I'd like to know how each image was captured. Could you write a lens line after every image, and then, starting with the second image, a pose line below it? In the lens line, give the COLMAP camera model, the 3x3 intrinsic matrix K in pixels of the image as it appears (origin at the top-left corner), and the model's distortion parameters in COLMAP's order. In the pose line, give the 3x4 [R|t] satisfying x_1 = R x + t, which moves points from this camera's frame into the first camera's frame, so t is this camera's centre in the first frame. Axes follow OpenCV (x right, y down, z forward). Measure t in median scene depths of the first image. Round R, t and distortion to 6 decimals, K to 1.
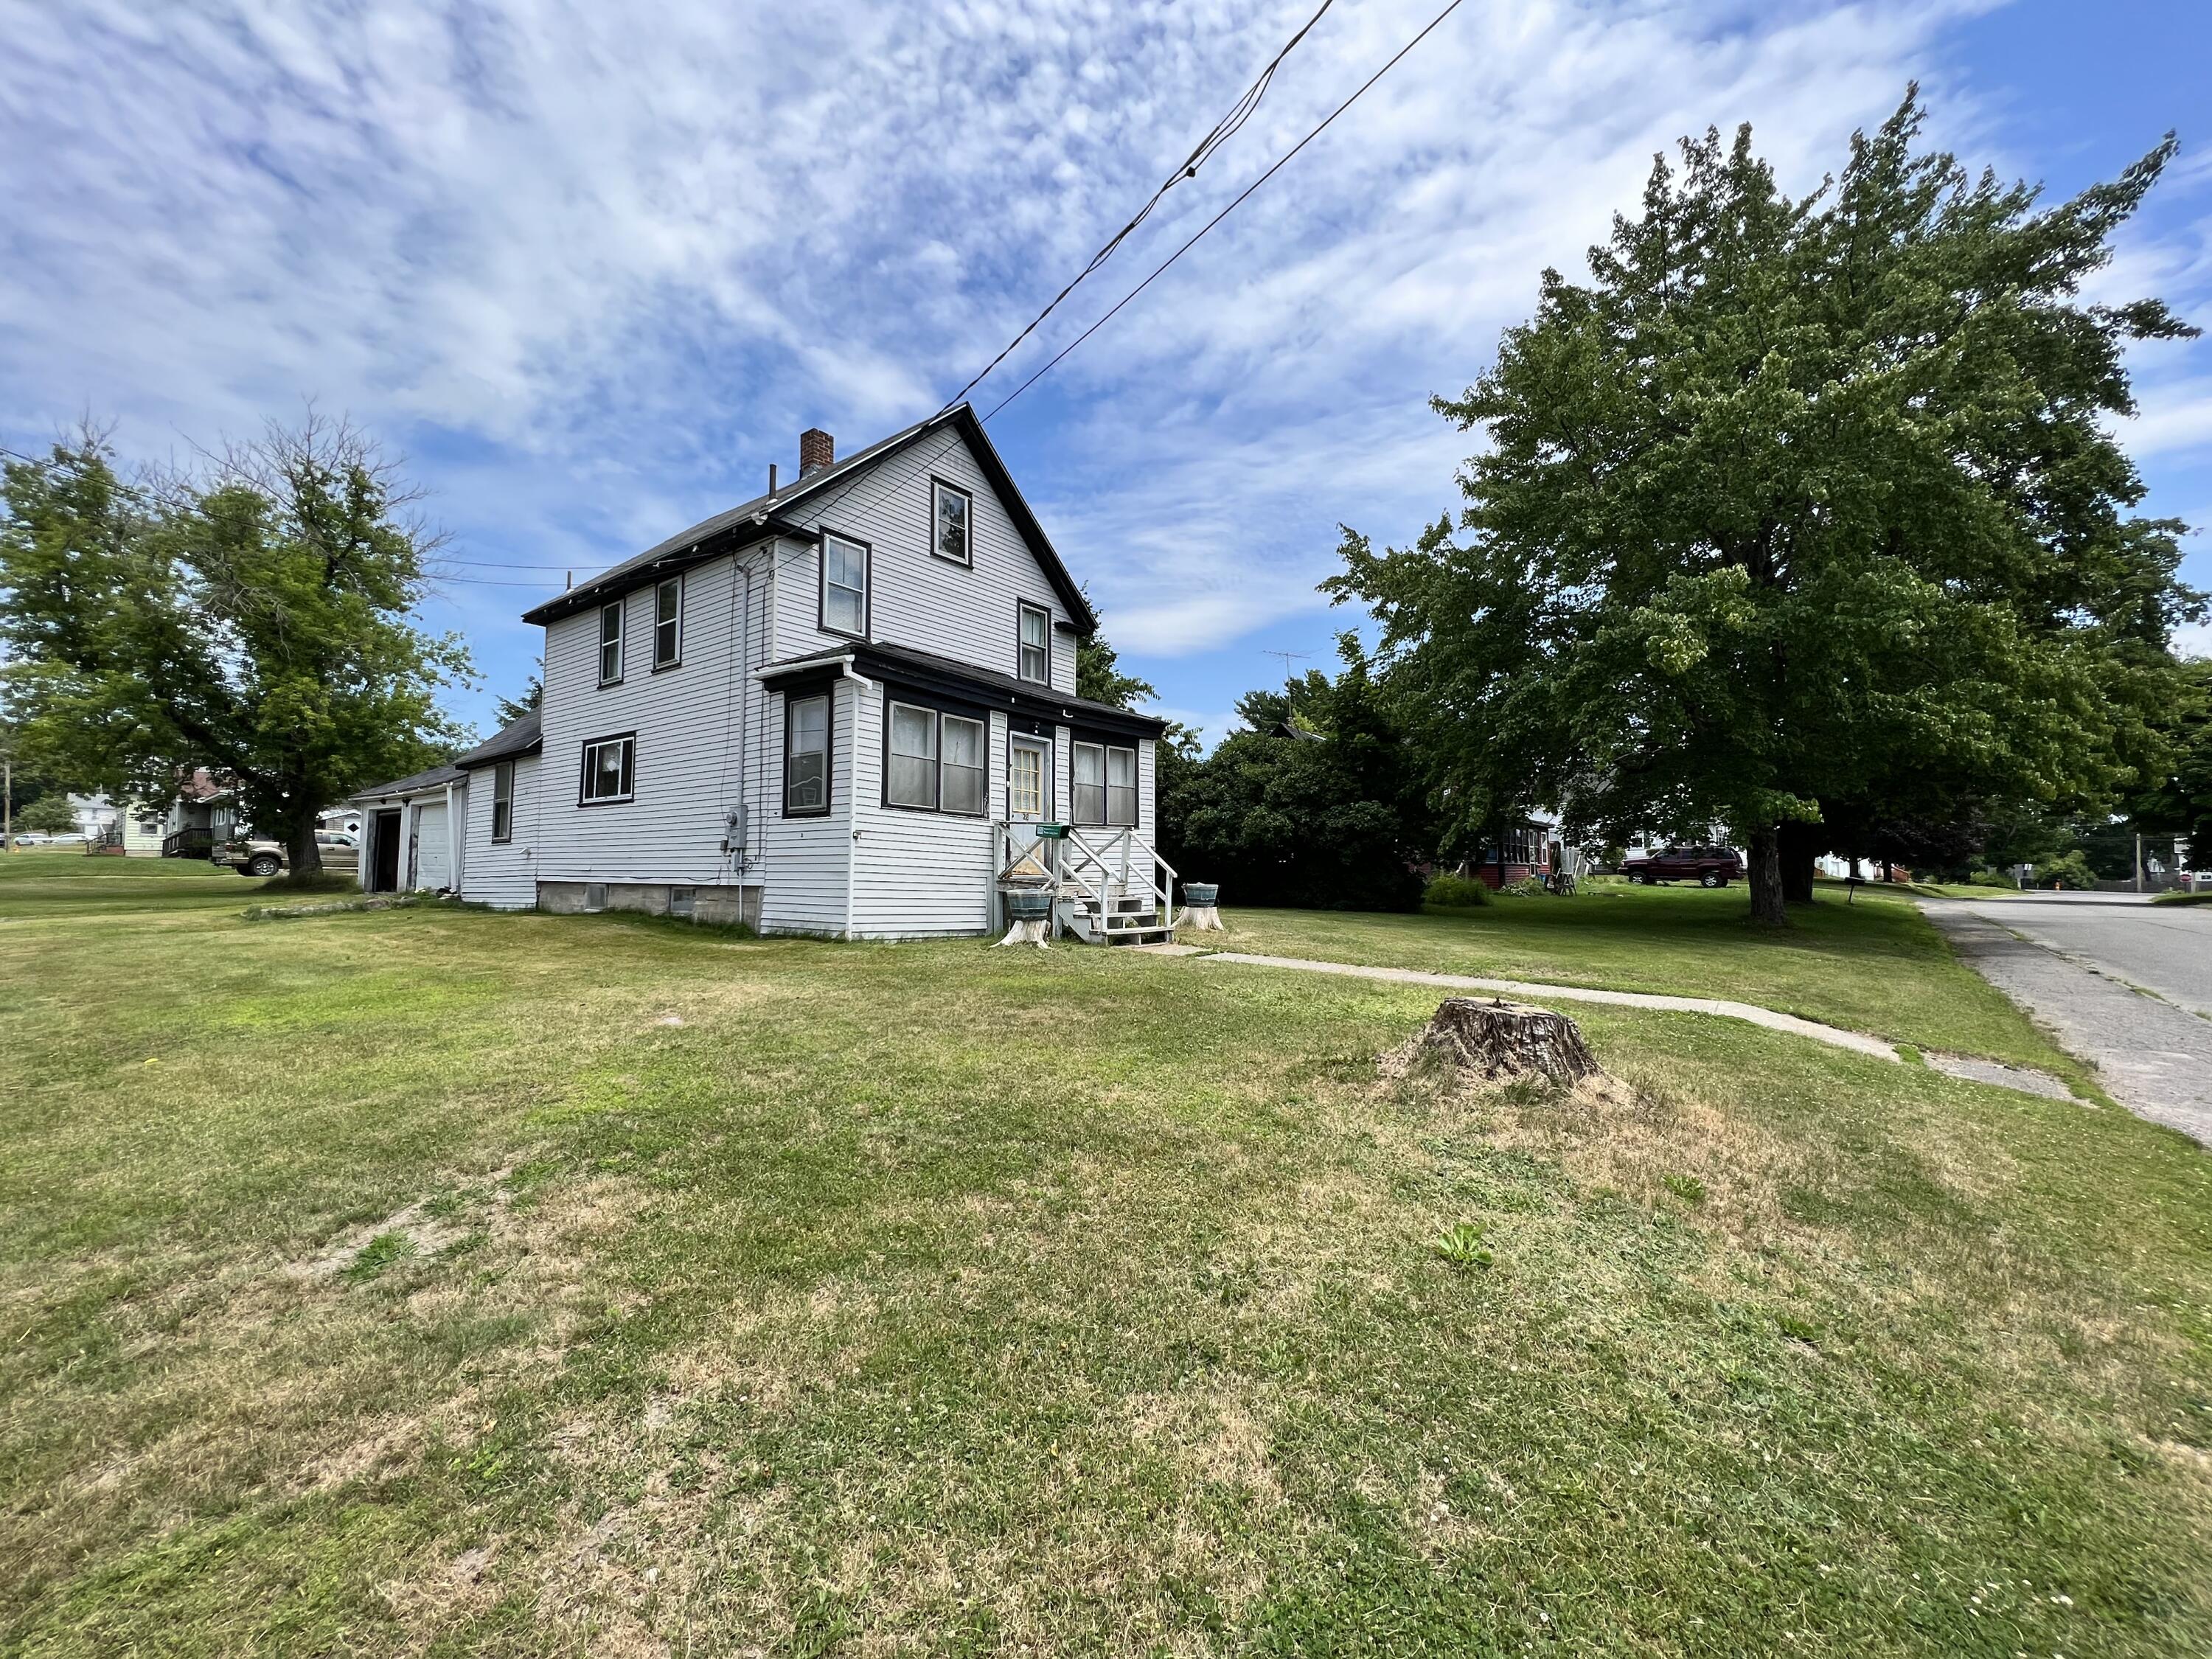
lens RADIAL K [[884.6, 0, 1106.8], [0, 884.6, 830.2], [0, 0, 1]] dist [0.007878, -0.000276]
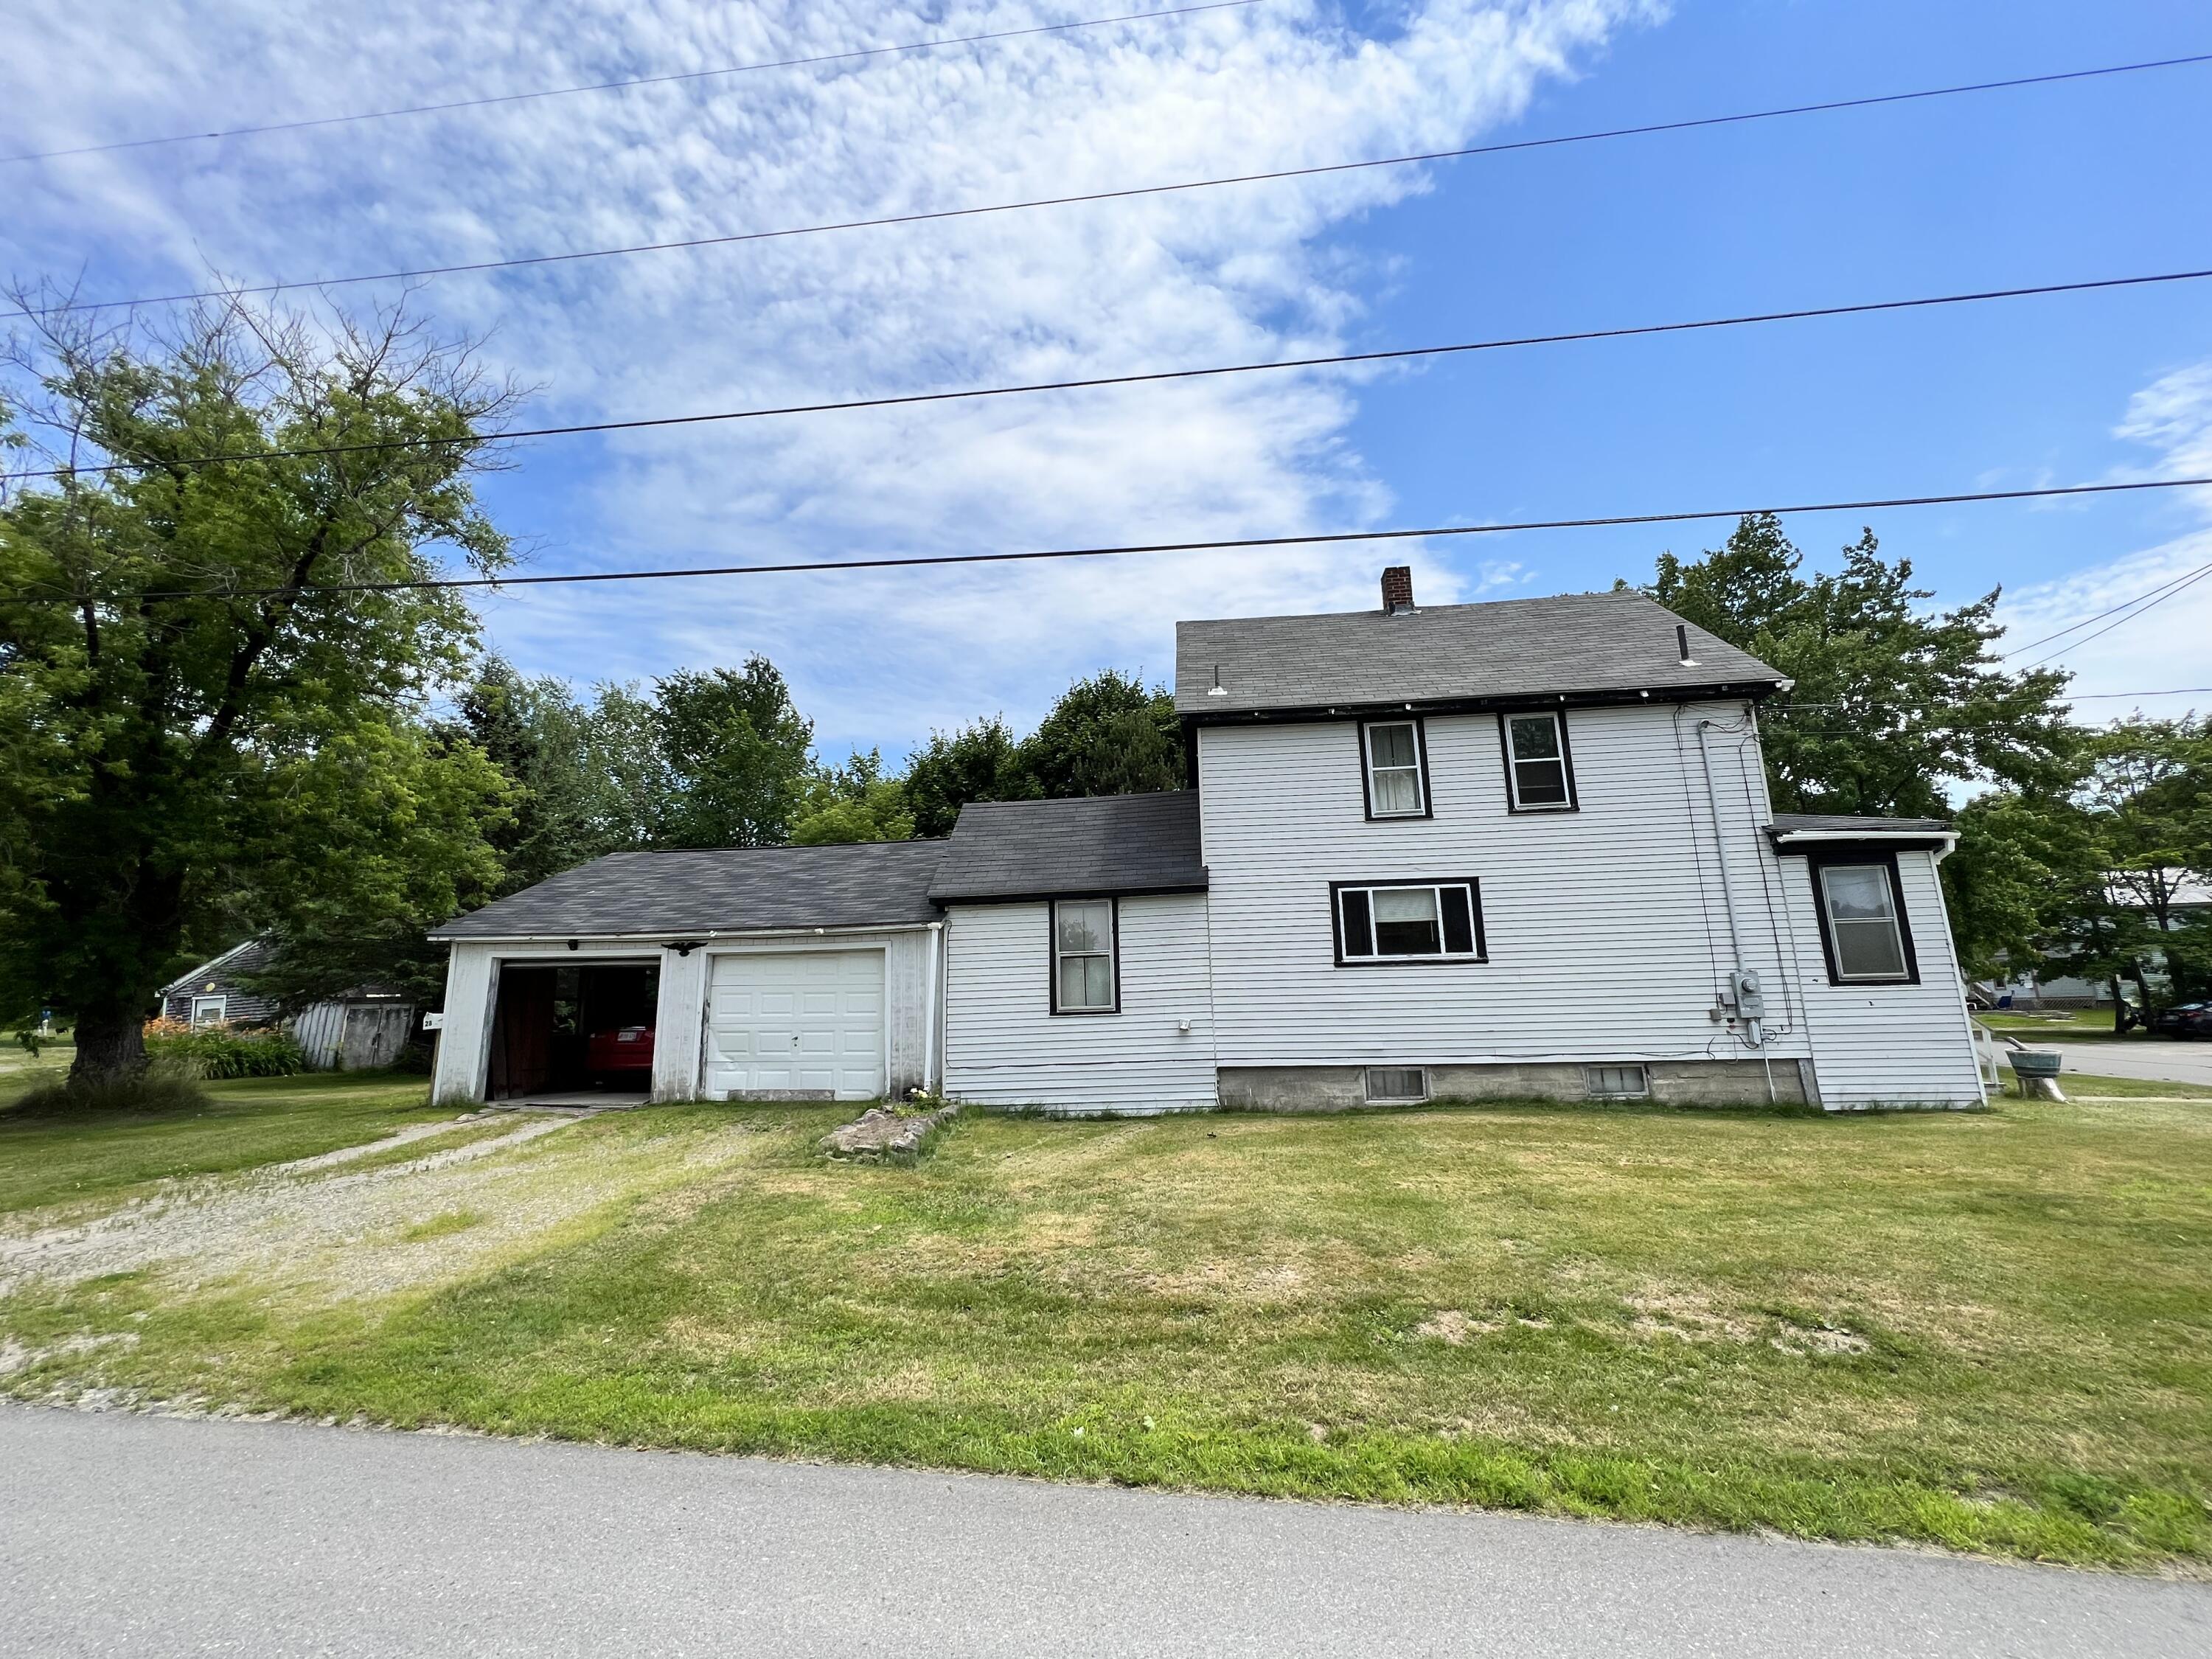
lens RADIAL K [[1024.2, 0, 1226.8], [0, 1024.2, 867.9], [0, 0, 1]] dist [0.004502, -0.000436]
pose [[0.852155, 0.081389, 0.516921, -1.017103], [-0.005496, 0.989168, -0.146684, 0.018094], [-0.523261, 0.122157, 0.843372, 0.257059]]
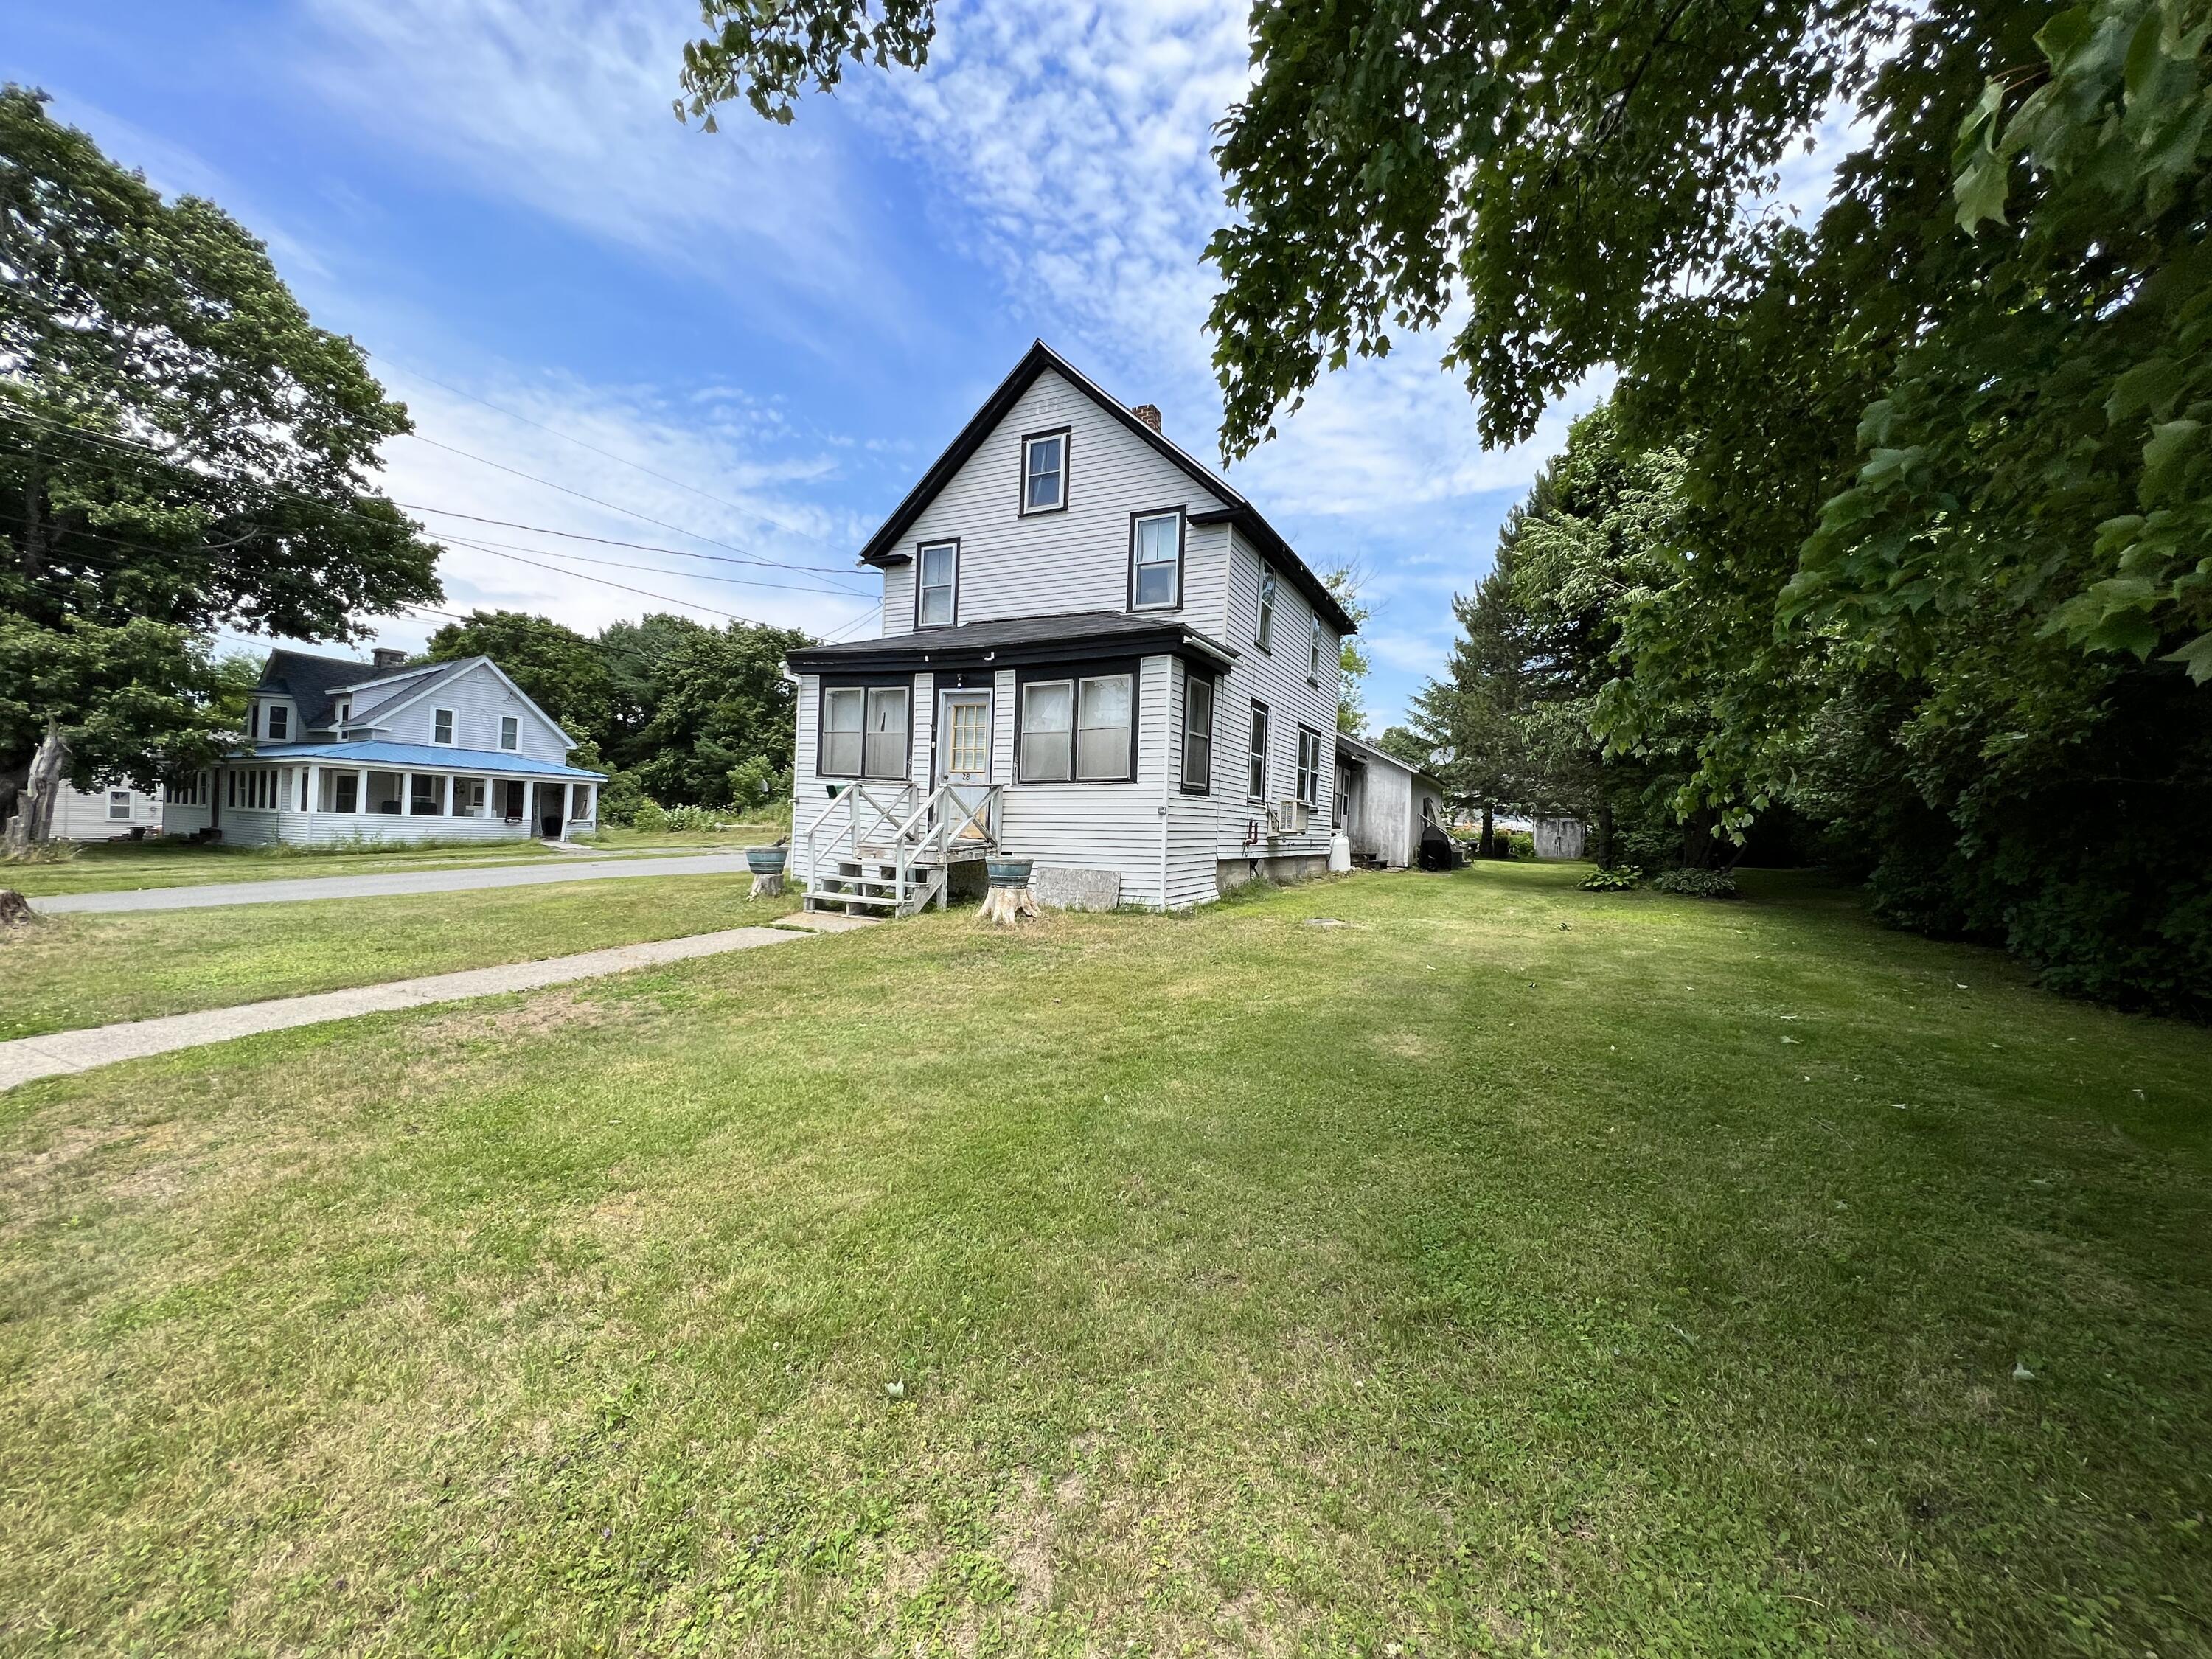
lens RADIAL K [[884.6, 0, 1101.1], [0, 884.6, 829.6], [0, 0, 1]] dist [0.007878, -0.000276]
pose [[0.175022, 0.003046, -0.984560, 0.655315], [0.011532, 0.999920, 0.005143, 0.028816], [0.984497, -0.012255, 0.174973, 0.749985]]
